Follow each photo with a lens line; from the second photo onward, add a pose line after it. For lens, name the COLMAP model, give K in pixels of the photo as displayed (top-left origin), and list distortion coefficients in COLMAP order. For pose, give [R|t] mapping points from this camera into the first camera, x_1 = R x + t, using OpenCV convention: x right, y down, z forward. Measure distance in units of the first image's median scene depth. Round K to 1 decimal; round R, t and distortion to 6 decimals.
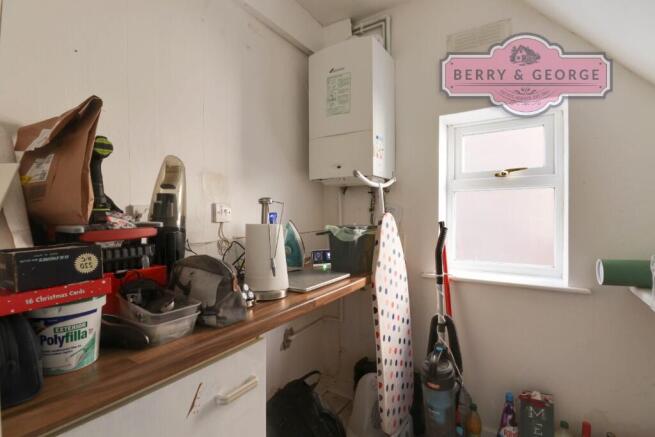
lens RADIAL K [[312.1, 0, 327.5], [0, 312.1, 218.5], [0, 0, 1]] dist [-0.004054, -0.001256]
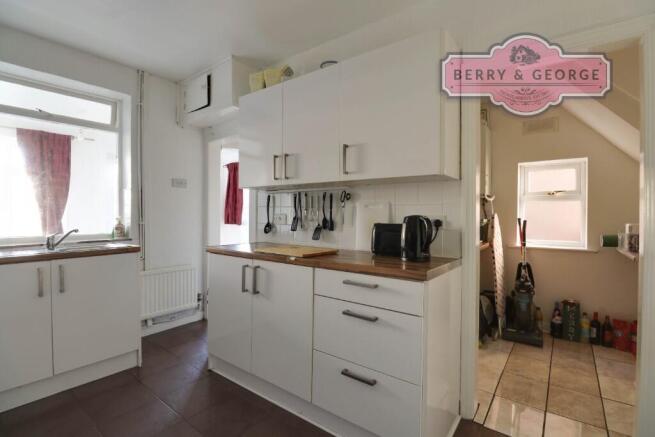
lens RADIAL K [[309.9, 0, 327.2], [0, 309.9, 213.5], [0, 0, 1]] dist [-0.001223, -0.000024]
pose [[0.997318, 0.008433, -0.072698, -0.804151], [-0.008849, 0.999946, -0.005398, 0.003590], [0.072648, 0.006027, 0.997339, -1.181944]]
